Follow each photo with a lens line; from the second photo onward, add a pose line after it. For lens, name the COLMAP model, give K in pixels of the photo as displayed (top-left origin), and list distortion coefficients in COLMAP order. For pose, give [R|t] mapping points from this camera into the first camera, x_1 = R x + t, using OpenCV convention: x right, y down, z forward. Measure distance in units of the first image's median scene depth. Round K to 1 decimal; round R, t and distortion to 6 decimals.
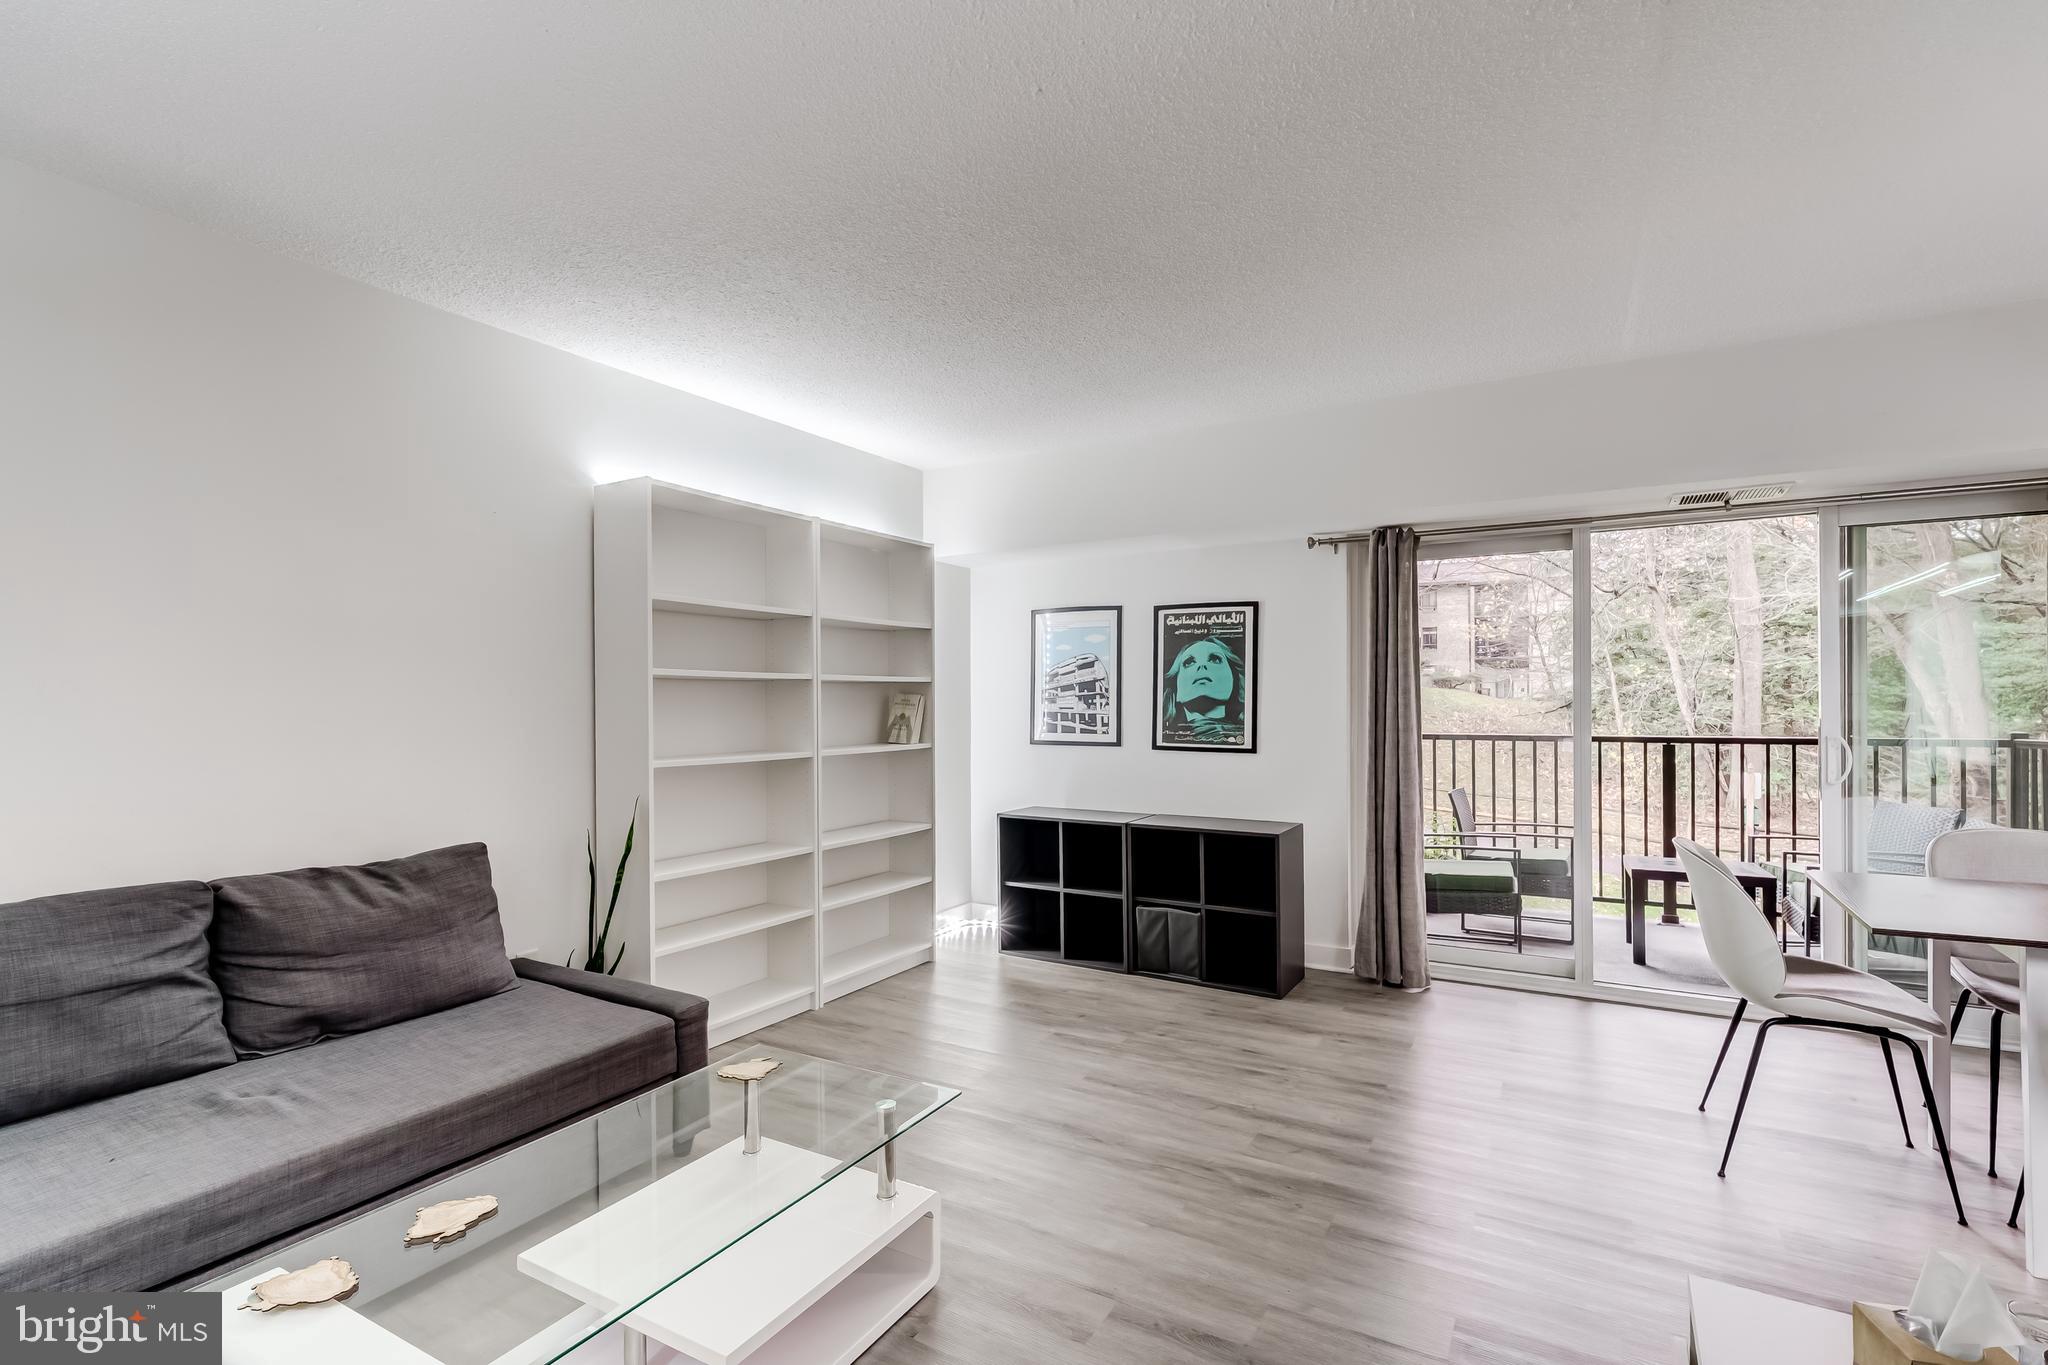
lens RADIAL K [[940.8, 0, 1036.5], [0, 940.8, 701.7], [0, 0, 1]] dist [-0.031021, -0.000013]
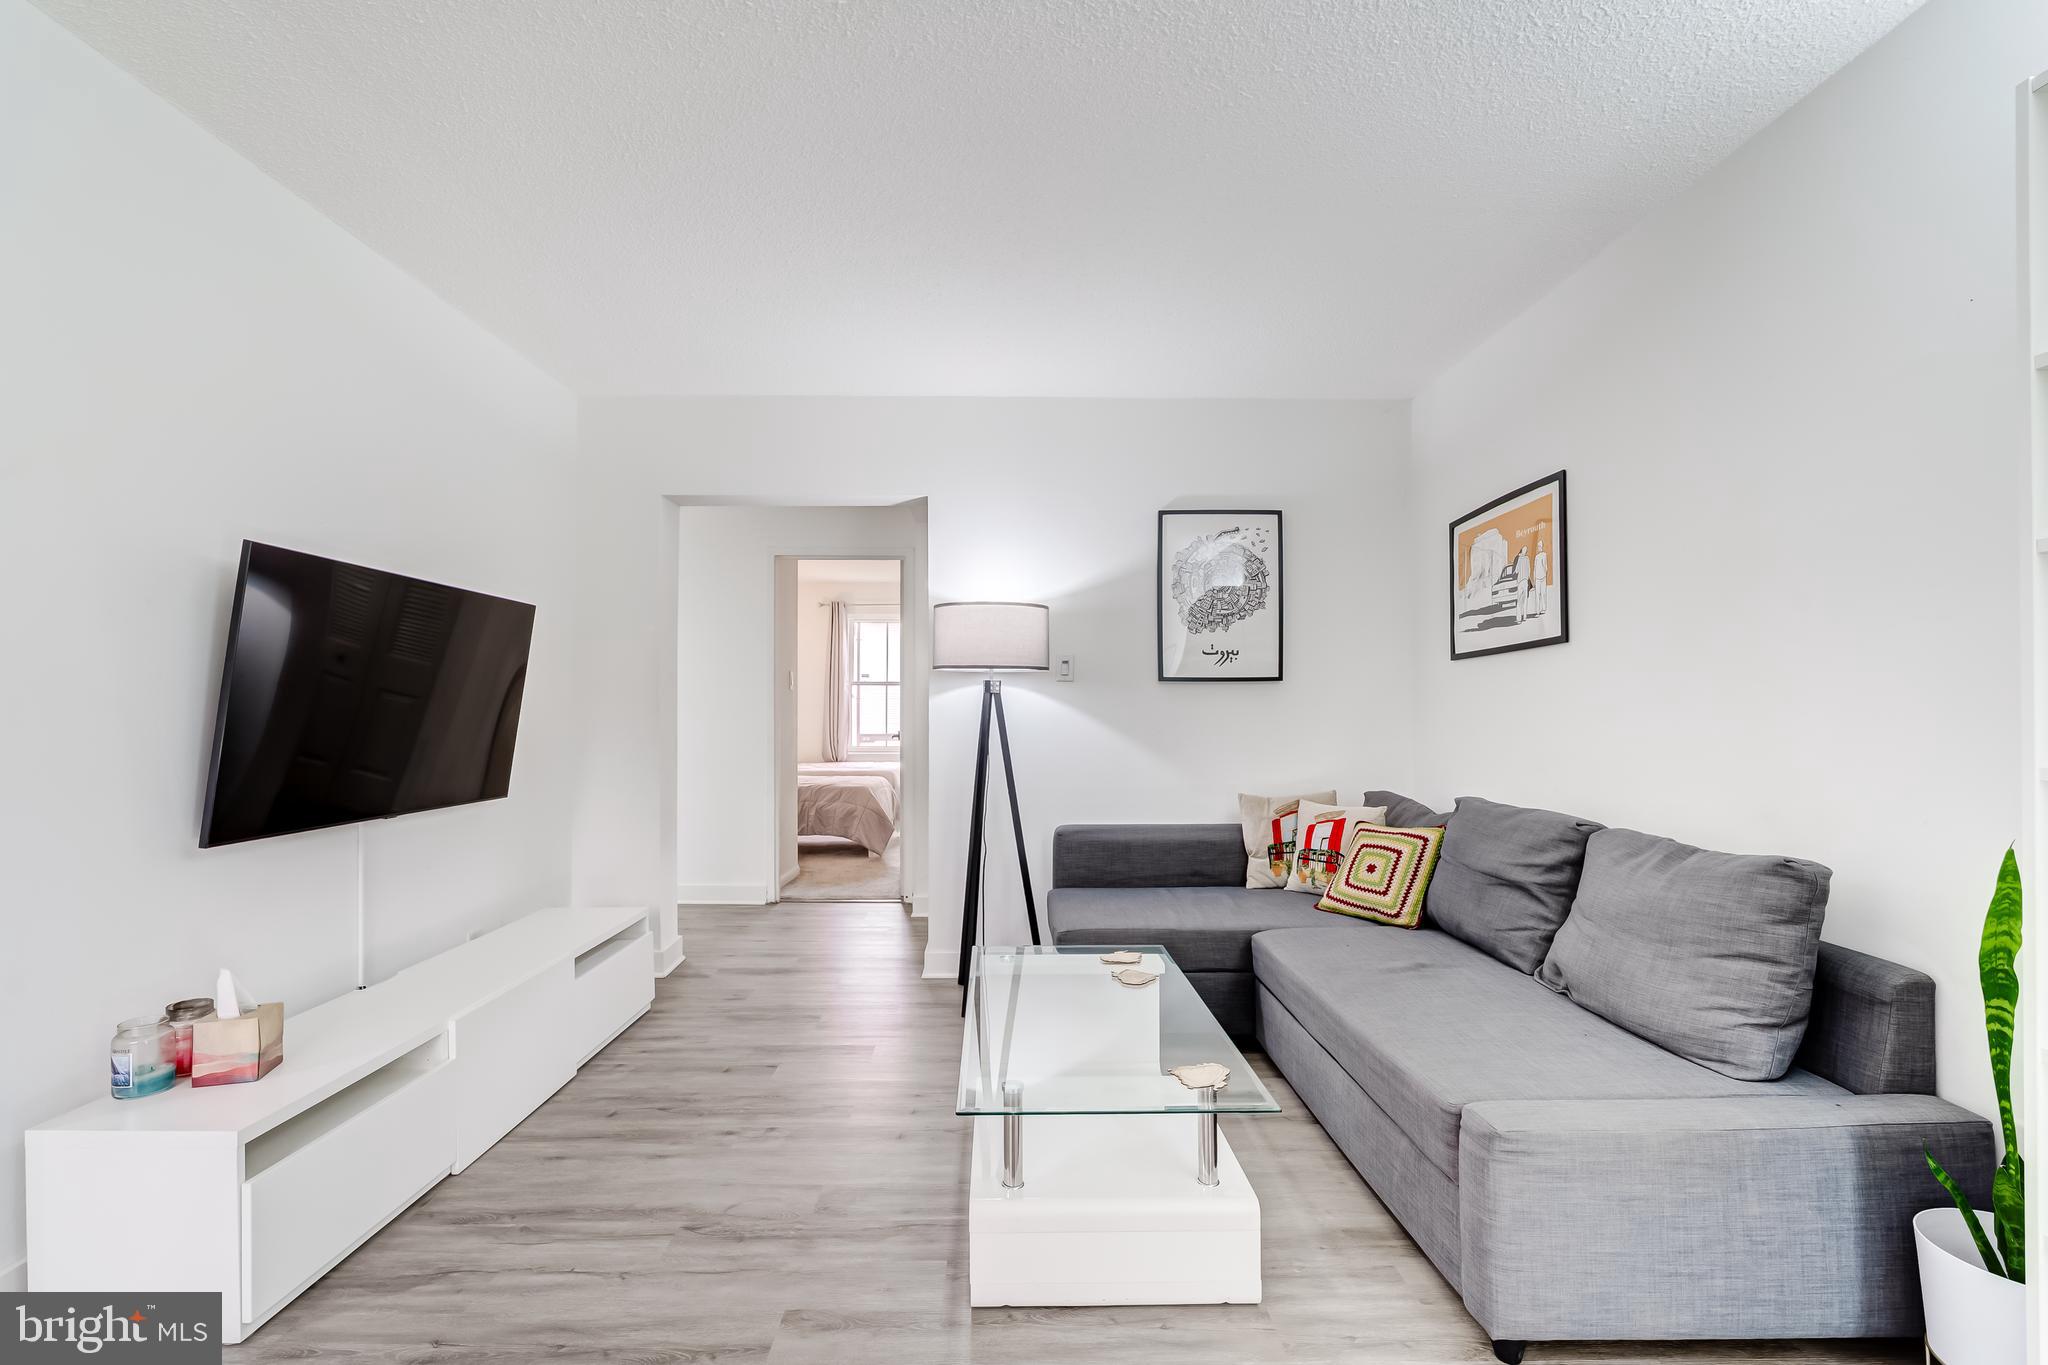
lens RADIAL K [[903.3, 0, 1006.1], [0, 903.3, 697.8], [0, 0, 1]] dist [0.001761, 0.000143]
pose [[-0.866811, -0.000965, -0.498637, 0.125916], [0.005496, 0.999919, -0.011491, 0.024500], [0.498607, -0.012701, -0.866735, 0.771288]]
